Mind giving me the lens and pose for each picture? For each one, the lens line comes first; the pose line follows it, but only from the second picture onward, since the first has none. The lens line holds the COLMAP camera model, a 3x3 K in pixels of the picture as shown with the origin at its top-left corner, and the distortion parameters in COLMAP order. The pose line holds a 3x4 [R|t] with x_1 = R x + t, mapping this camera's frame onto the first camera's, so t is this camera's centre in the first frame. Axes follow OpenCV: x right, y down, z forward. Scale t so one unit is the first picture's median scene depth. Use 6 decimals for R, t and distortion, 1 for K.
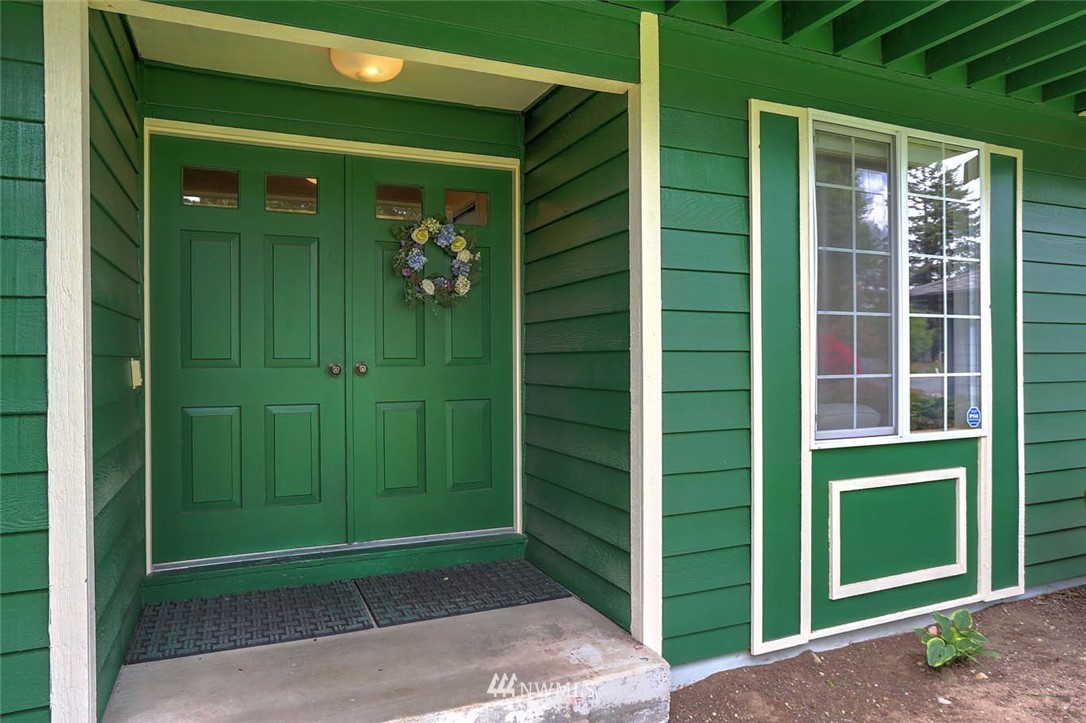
lens RADIAL K [[691.0, 0, 543.0], [0, 691.0, 361.5], [0, 0, 1]] dist [-0.000927, -0.000390]
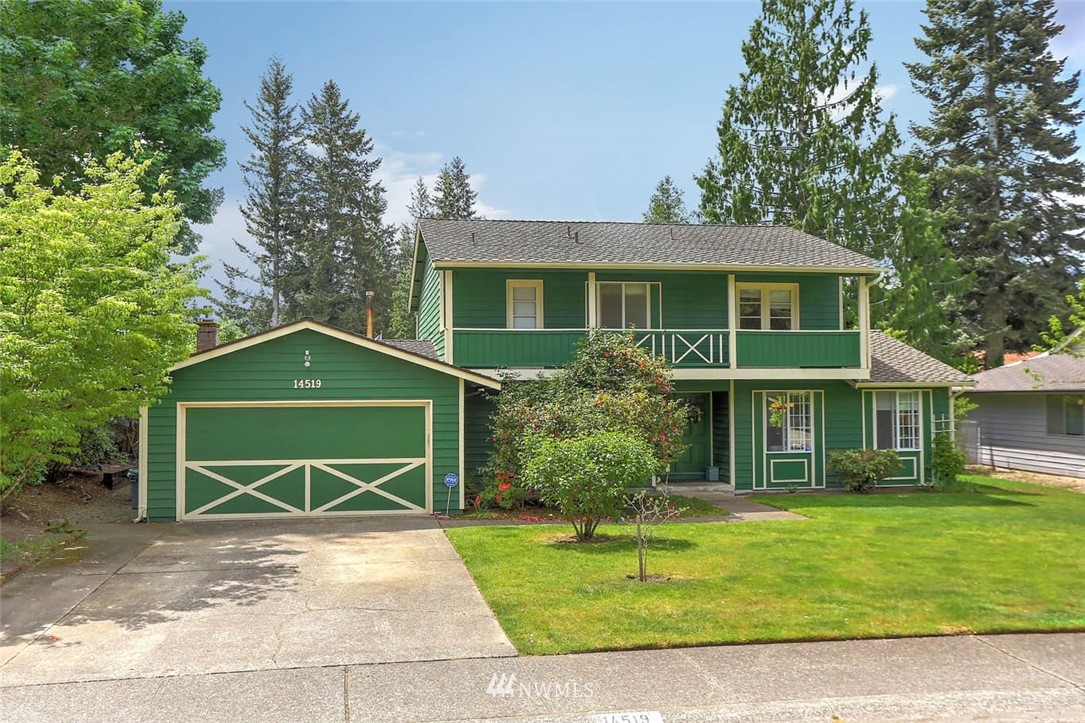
lens RADIAL K [[1007.0, 0, 542.5], [0, 1007.0, 361.5], [0, 0, 1]] dist [-0.012511, 0.005806]
pose [[0.970249, -0.008708, -0.241951, 0.523041], [0.000123, 0.999371, -0.035475, -0.268330], [0.242108, 0.034390, 0.969640, -6.087723]]
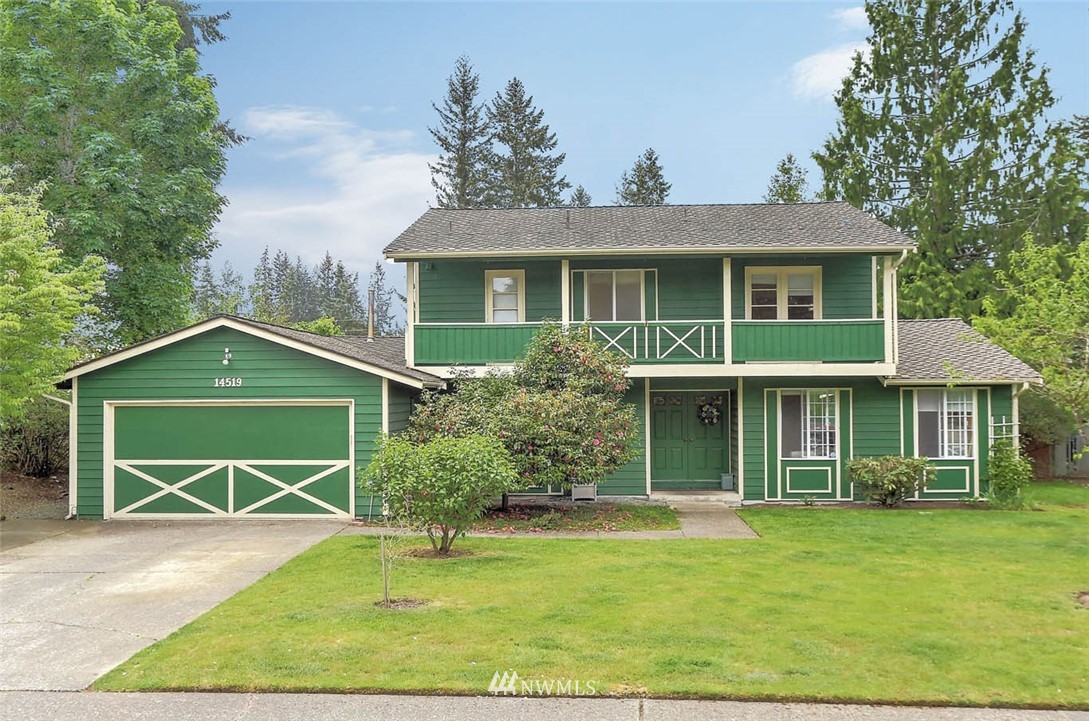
lens RADIAL K [[1015.3, 0, 545.2], [0, 1015.3, 374.7], [0, 0, 1]] dist [-0.016600, 0.005882]
pose [[0.890321, -0.007916, -0.455265, 1.841959], [-0.000751, 0.999822, -0.018853, -0.281715], [0.455333, 0.017127, 0.890156, -5.150555]]
